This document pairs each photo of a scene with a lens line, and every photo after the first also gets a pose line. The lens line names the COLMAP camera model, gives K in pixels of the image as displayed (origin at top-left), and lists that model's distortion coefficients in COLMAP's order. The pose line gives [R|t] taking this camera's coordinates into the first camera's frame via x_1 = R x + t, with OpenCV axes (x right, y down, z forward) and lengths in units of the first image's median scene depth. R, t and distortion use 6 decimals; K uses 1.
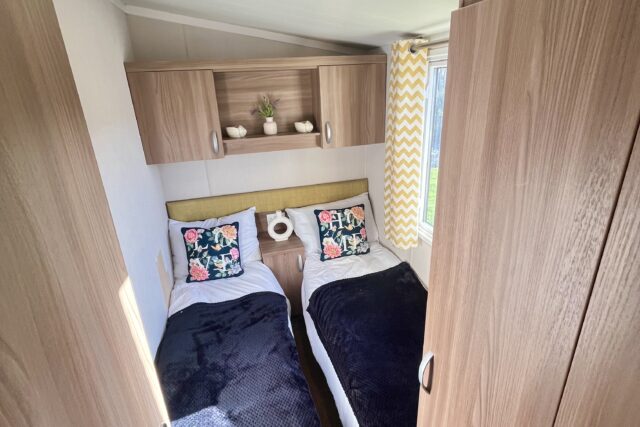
lens RADIAL K [[343.1, 0, 321.4], [0, 343.1, 216.2], [0, 0, 1]] dist [-0.000282, -0.000146]
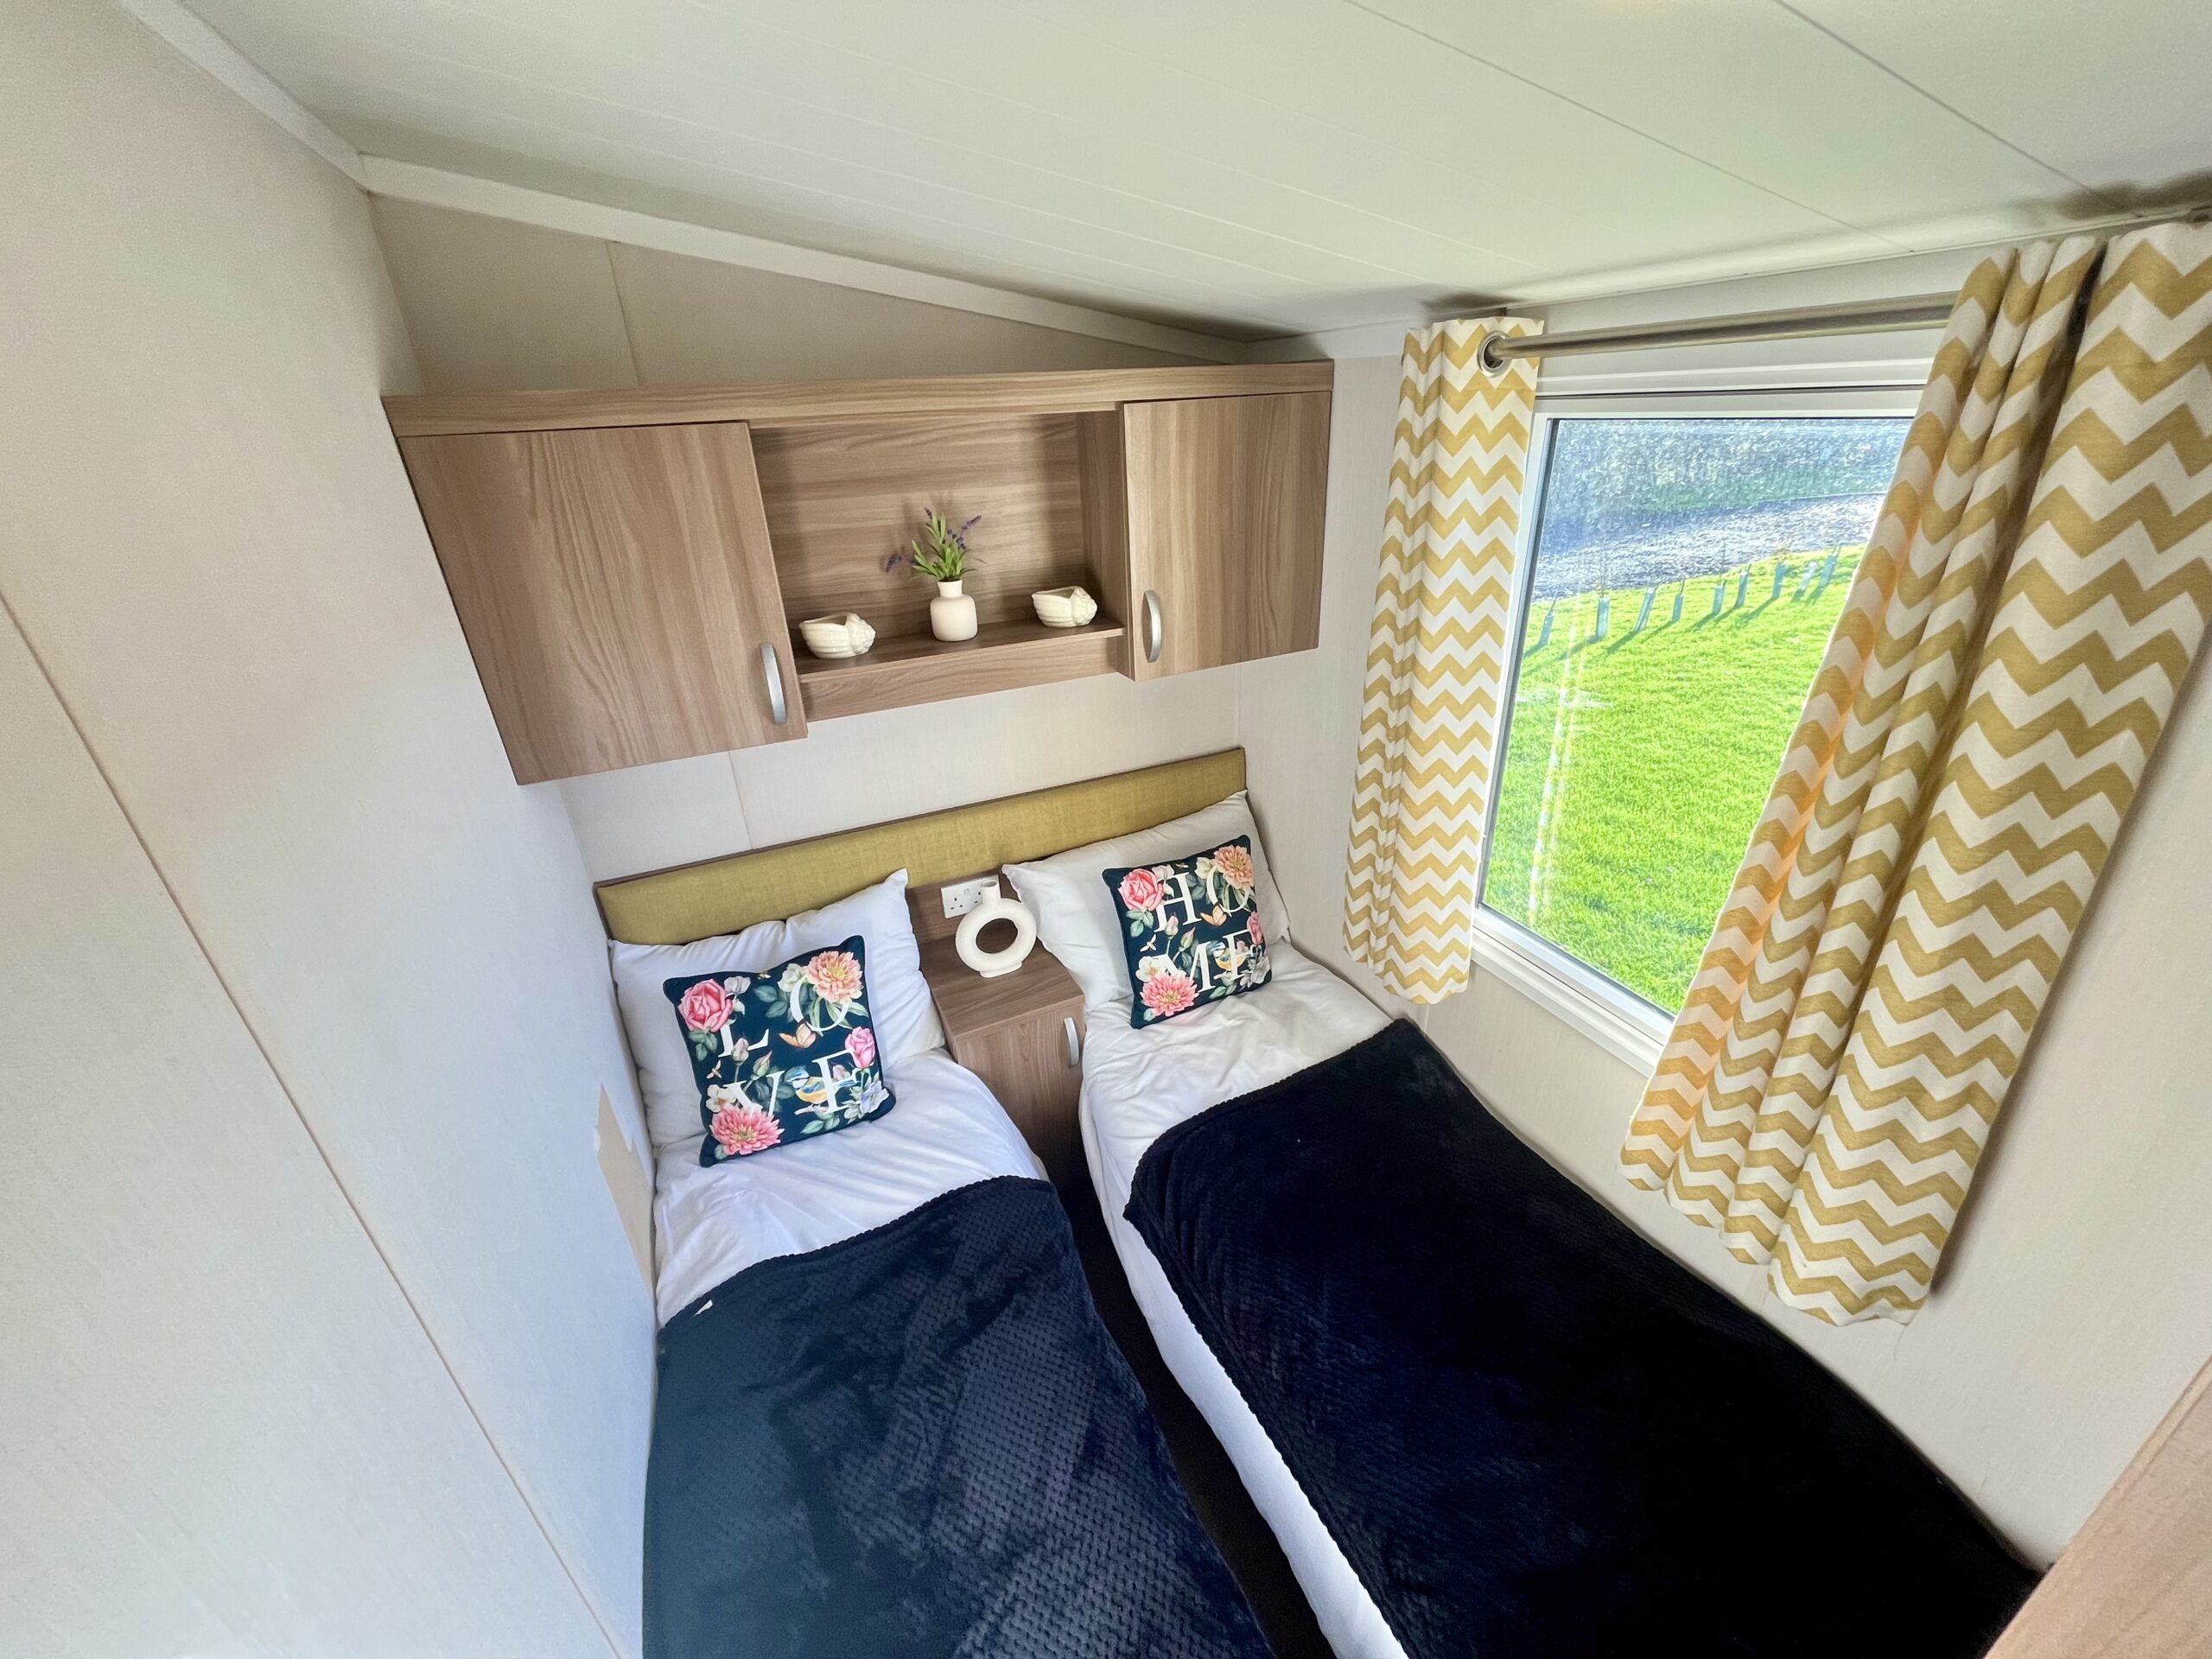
lens RADIAL K [[890.6, 0, 1117.5], [0, 890.6, 828.0], [0, 0, 1]] dist [-0.001723, -0.000666]
pose [[0.987408, -0.067651, 0.143000, -0.135491], [0.057999, 0.995816, 0.070619, -0.126261], [-0.147179, -0.061436, 0.987200, 0.222596]]
